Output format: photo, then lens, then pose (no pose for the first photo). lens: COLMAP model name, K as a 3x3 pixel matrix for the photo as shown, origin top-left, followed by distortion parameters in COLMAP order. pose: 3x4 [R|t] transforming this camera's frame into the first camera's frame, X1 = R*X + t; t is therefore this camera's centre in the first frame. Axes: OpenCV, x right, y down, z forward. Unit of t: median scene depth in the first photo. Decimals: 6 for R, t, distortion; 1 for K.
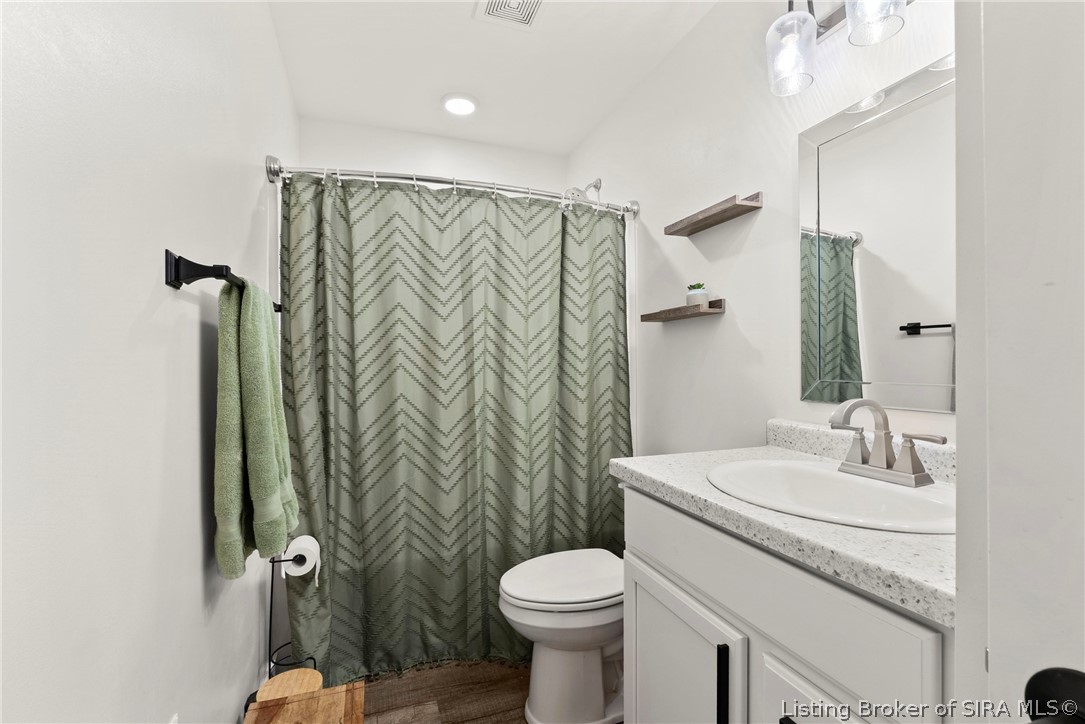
lens RADIAL K [[483.1, 0, 543.5], [0, 483.1, 360.0], [0, 0, 1]] dist [-0.005686, -0.000673]
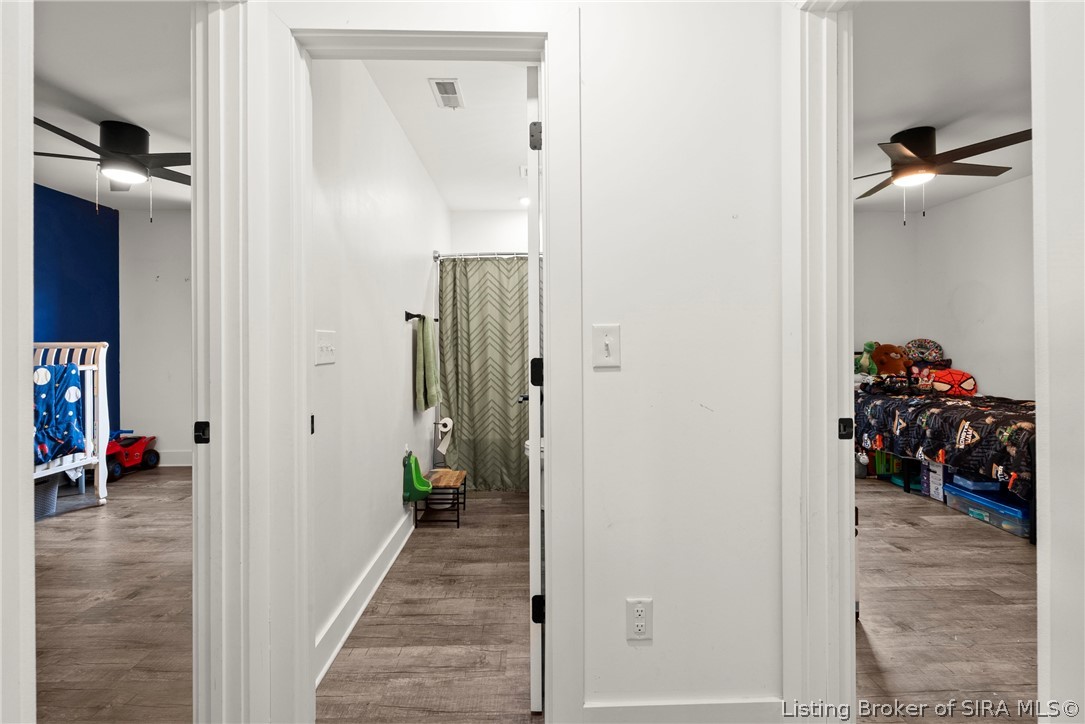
lens RADIAL K [[483.1, 0, 535.3], [0, 483.1, 340.8], [0, 0, 1]] dist [-0.005686, -0.000673]
pose [[0.945152, 0.003469, -0.326613, 0.594451], [-0.001911, 0.999985, 0.005092, -0.012580], [0.326626, -0.004188, 0.945144, -0.949903]]
